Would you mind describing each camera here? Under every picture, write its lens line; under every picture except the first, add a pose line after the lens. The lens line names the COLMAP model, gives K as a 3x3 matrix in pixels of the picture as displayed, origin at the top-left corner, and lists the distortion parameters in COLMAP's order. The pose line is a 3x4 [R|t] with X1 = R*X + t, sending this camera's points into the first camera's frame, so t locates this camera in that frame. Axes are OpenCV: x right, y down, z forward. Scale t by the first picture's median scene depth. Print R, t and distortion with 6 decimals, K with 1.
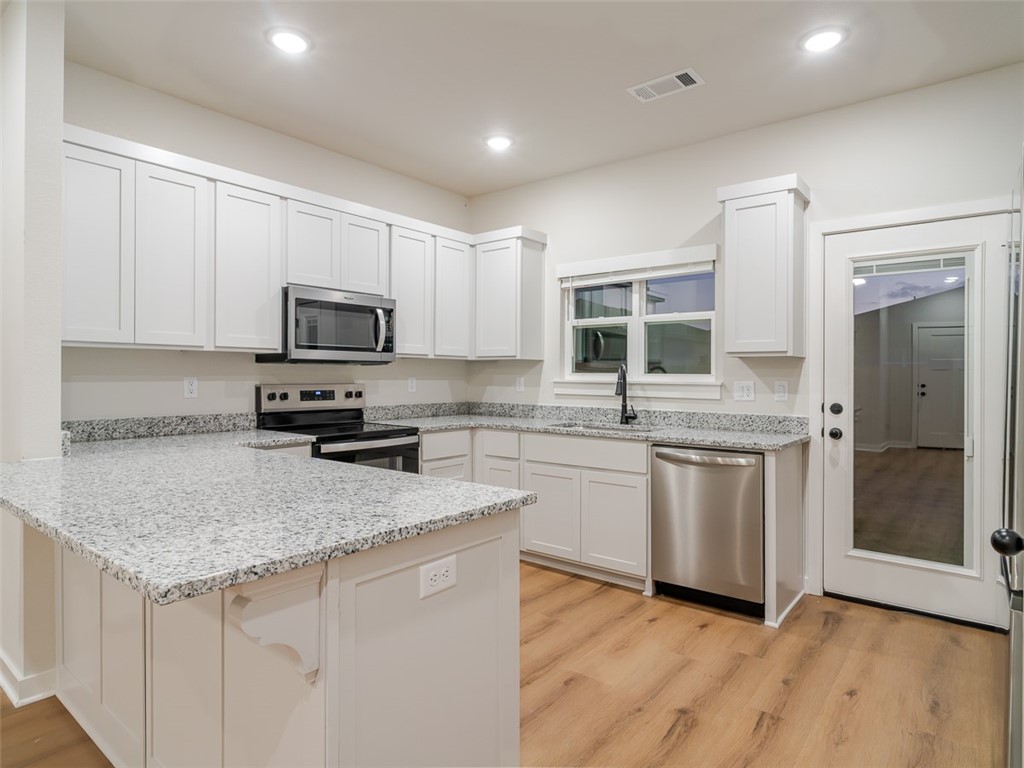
lens RADIAL K [[593.5, 0, 509.9], [0, 593.5, 370.1], [0, 0, 1]] dist [-0.002413, -0.000335]
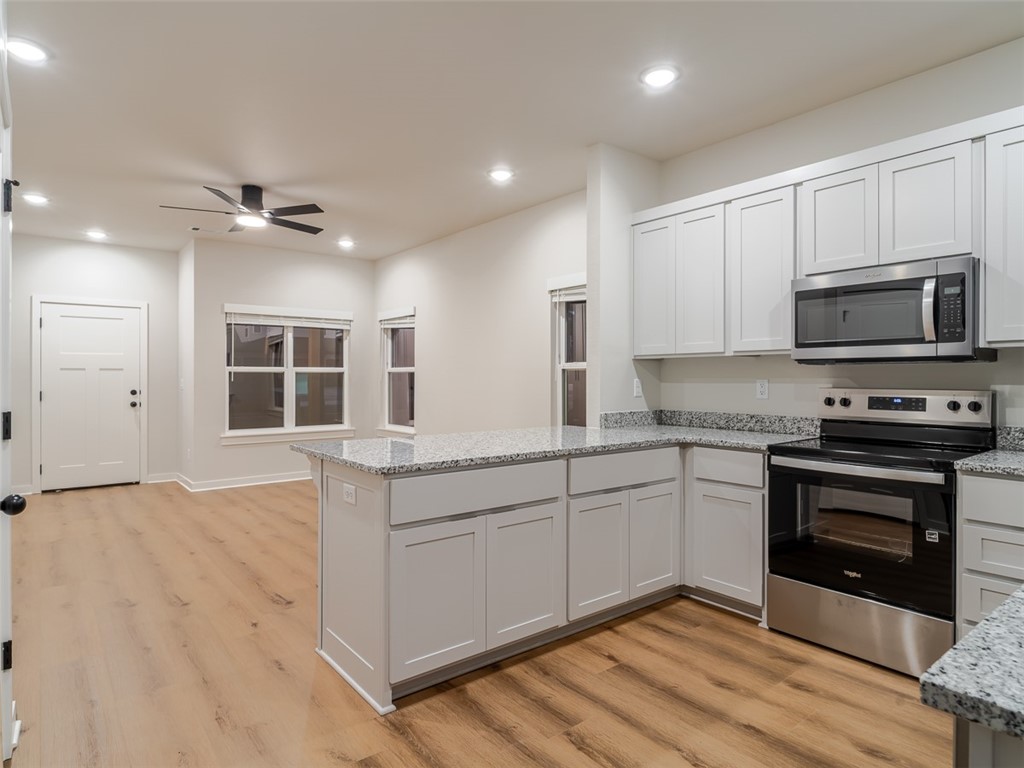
lens RADIAL K [[596.4, 0, 508.0], [0, 596.4, 375.7], [0, 0, 1]] dist [-0.011157, -0.001240]
pose [[-0.222608, -0.004883, -0.974896, 0.553604], [0.008052, 0.999944, -0.006848, 0.007349], [0.974875, -0.009375, -0.222556, 0.696847]]
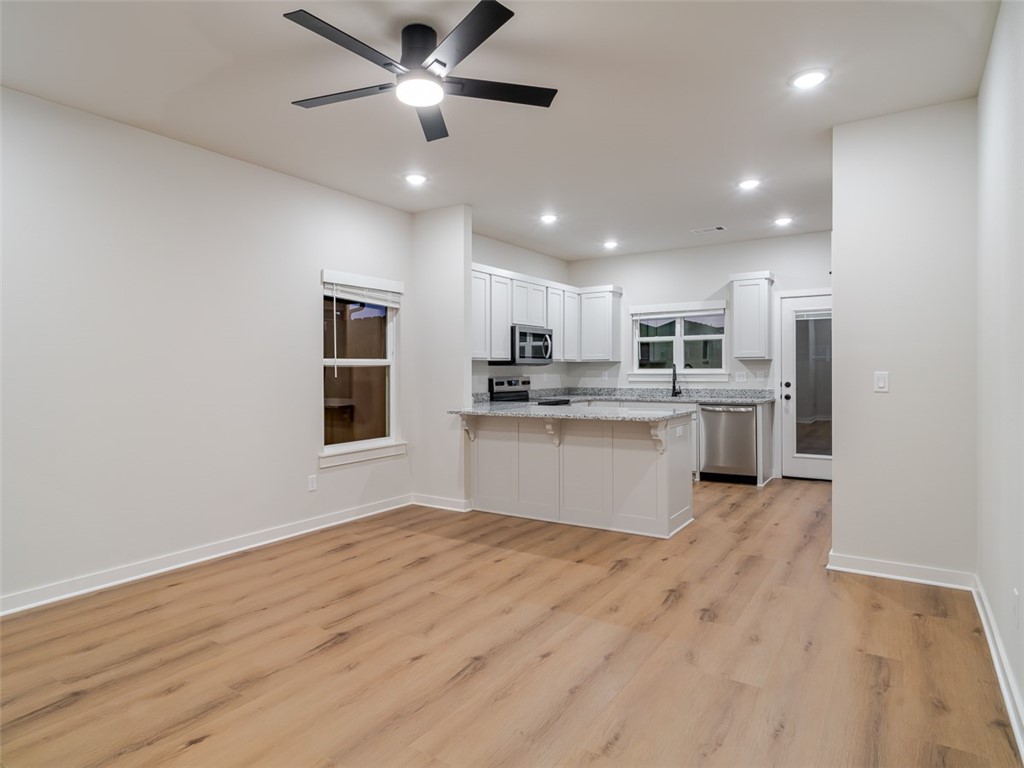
lens RADIAL K [[596.4, 0, 508.0], [0, 596.4, 375.7], [0, 0, 1]] dist [-0.011157, -0.001240]
pose [[0.996016, -0.014960, 0.087913, -0.511247], [0.013564, 0.999773, 0.016458, -0.010654], [-0.088139, -0.015200, 0.995992, -0.828263]]
